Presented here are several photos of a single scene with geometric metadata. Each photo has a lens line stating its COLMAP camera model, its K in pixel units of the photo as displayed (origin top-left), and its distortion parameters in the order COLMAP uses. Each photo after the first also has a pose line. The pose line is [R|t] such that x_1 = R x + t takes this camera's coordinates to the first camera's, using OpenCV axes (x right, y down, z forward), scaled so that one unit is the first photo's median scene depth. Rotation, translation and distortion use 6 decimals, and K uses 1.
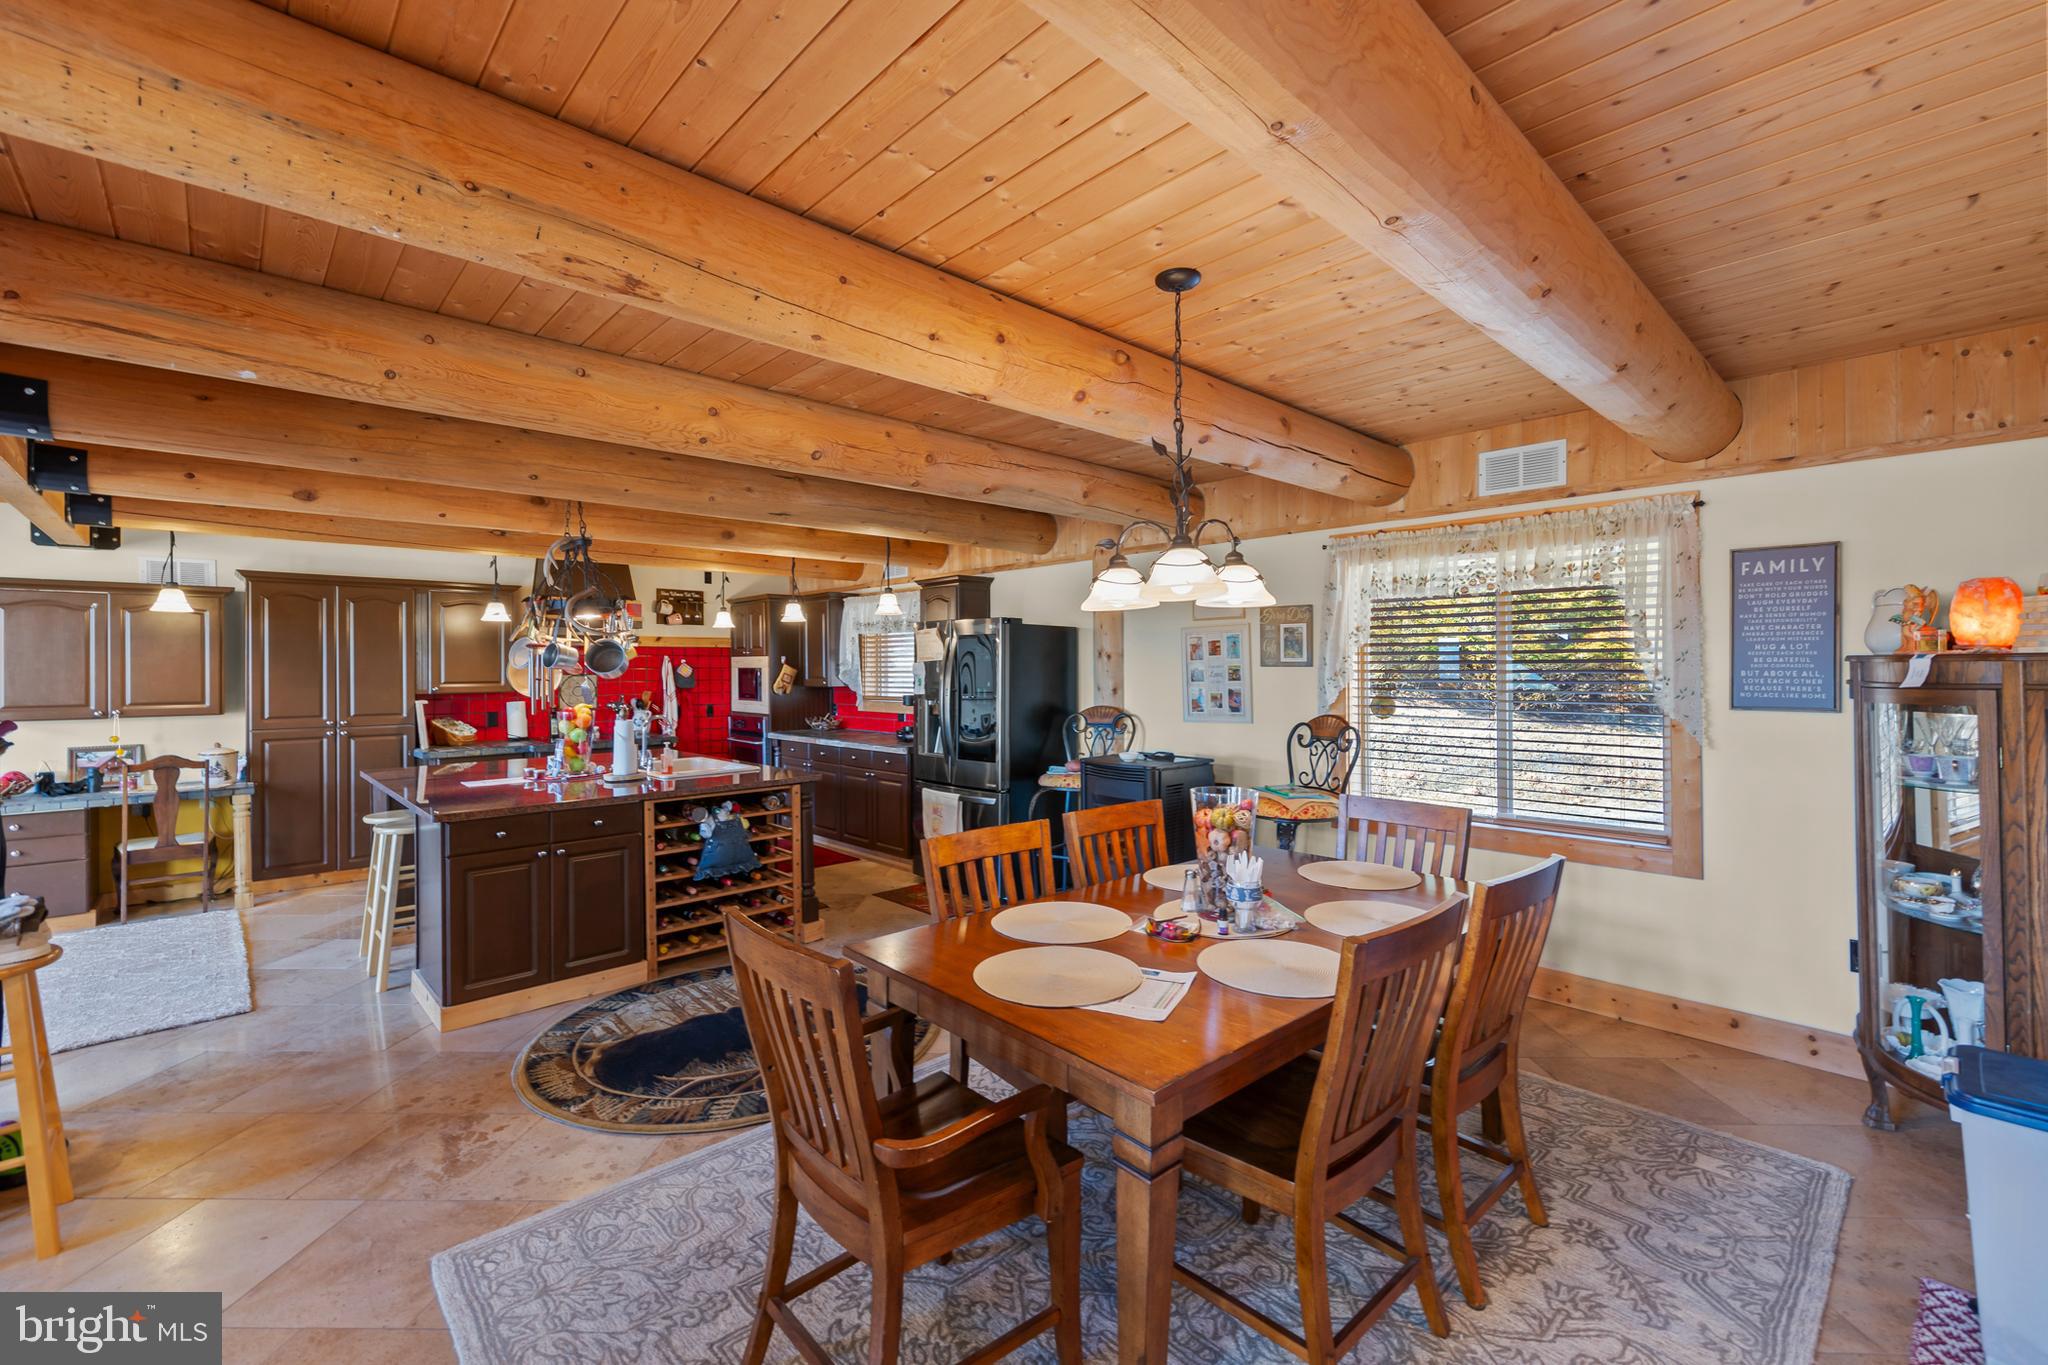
lens RADIAL K [[882.4, 0, 1031.5], [0, 882.4, 653.0], [0, 0, 1]] dist [0.023069, 0.000073]
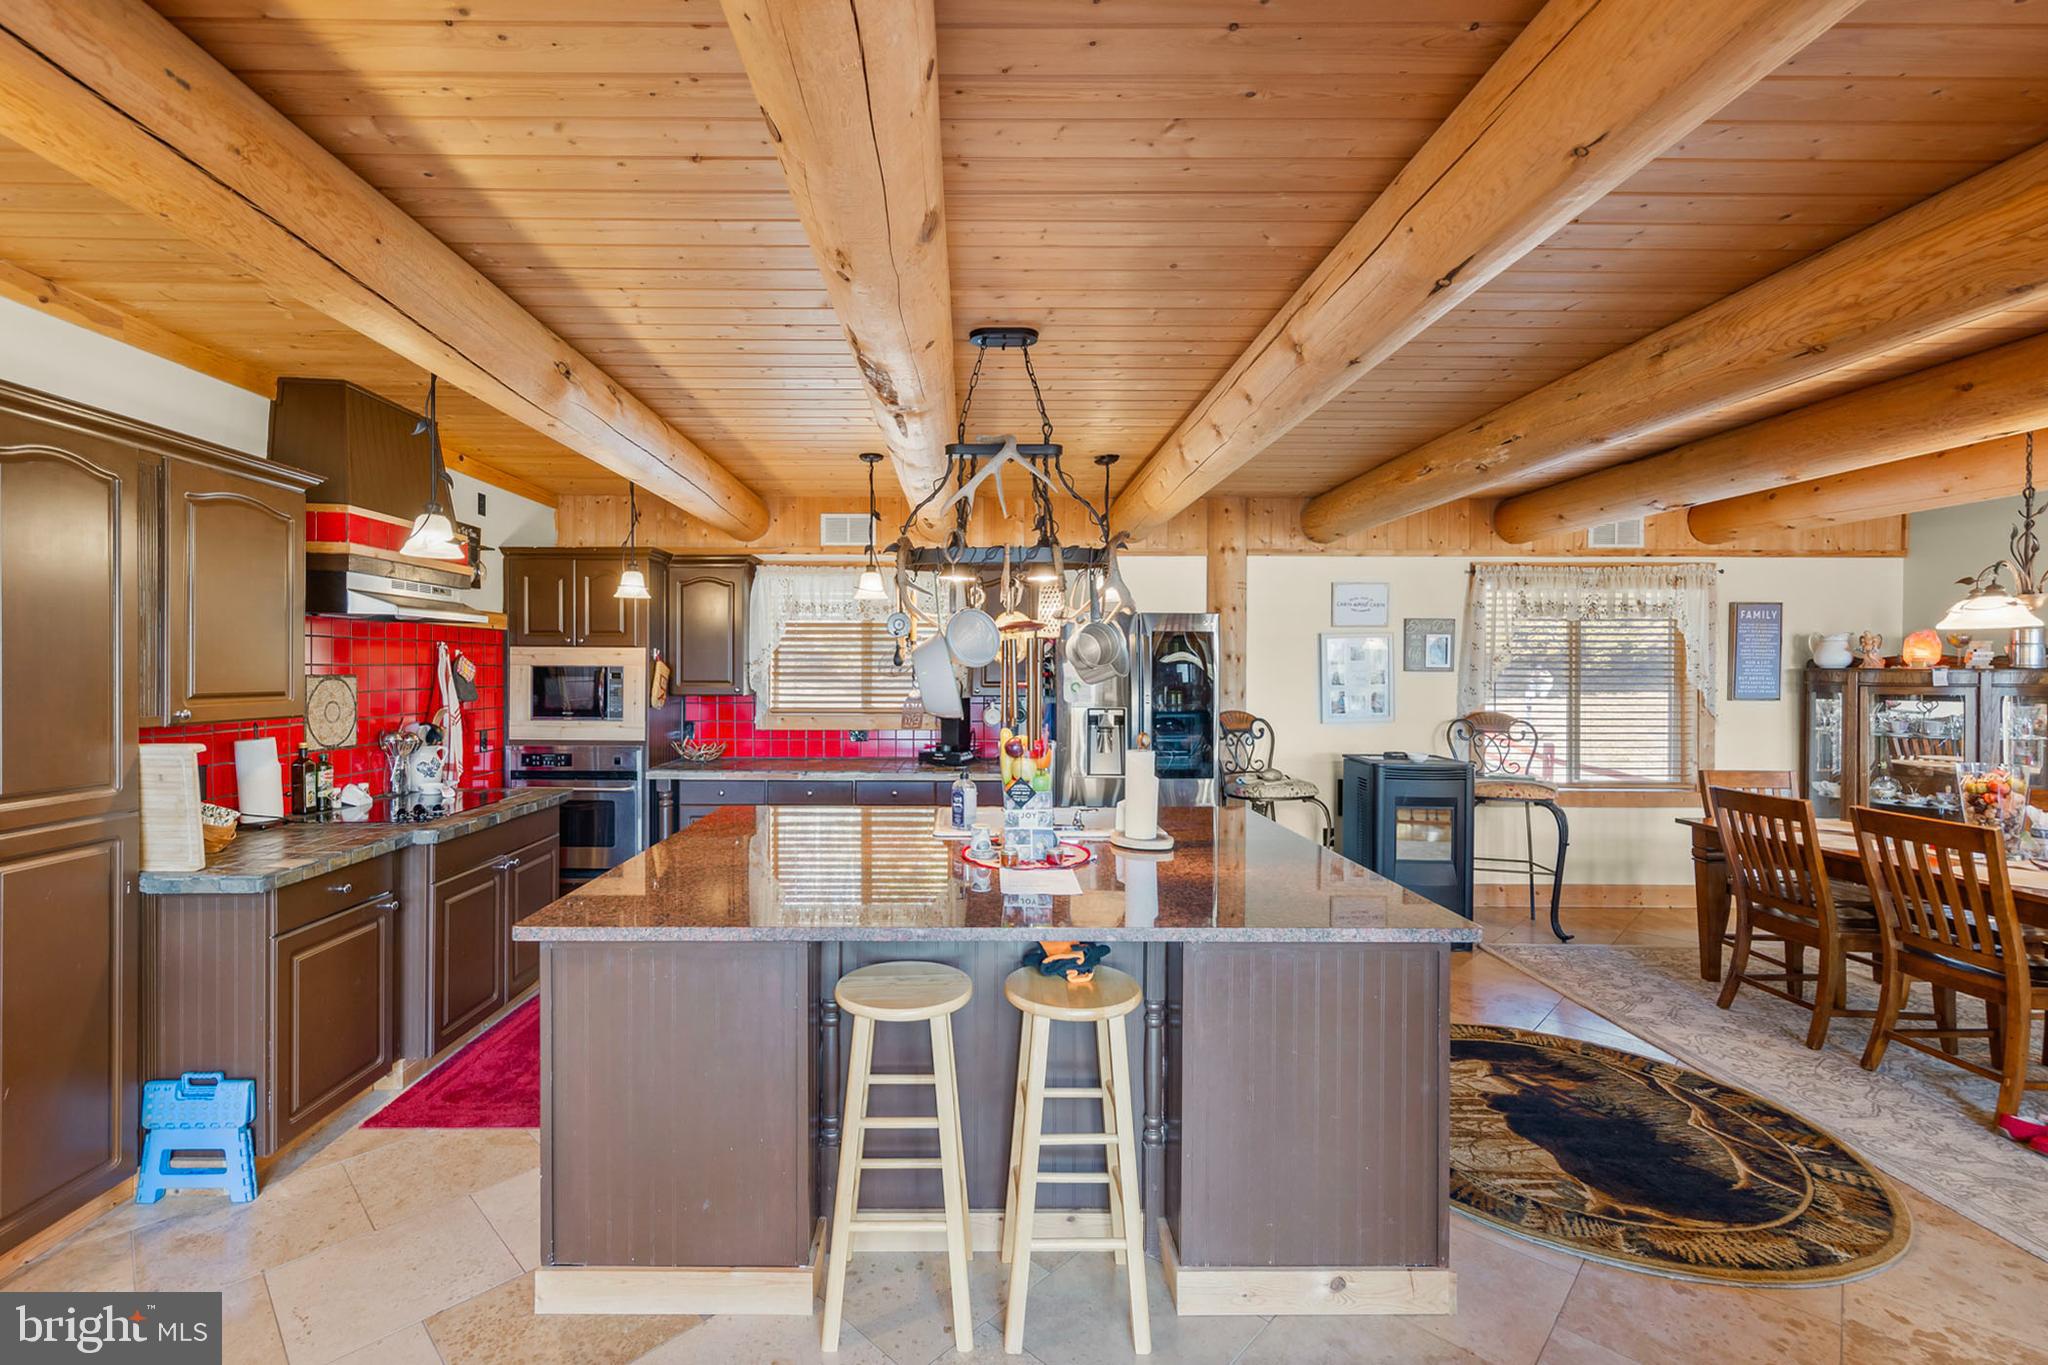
lens RADIAL K [[907.0, 0, 965.0], [0, 907.0, 674.2], [0, 0, 1]] dist [0.002232, 0.000368]
pose [[0.673607, 0.003737, 0.739080, -0.810628], [-0.019130, 0.999740, 0.012381, 0.013072], [-0.738842, -0.022478, 0.673504, 0.533596]]
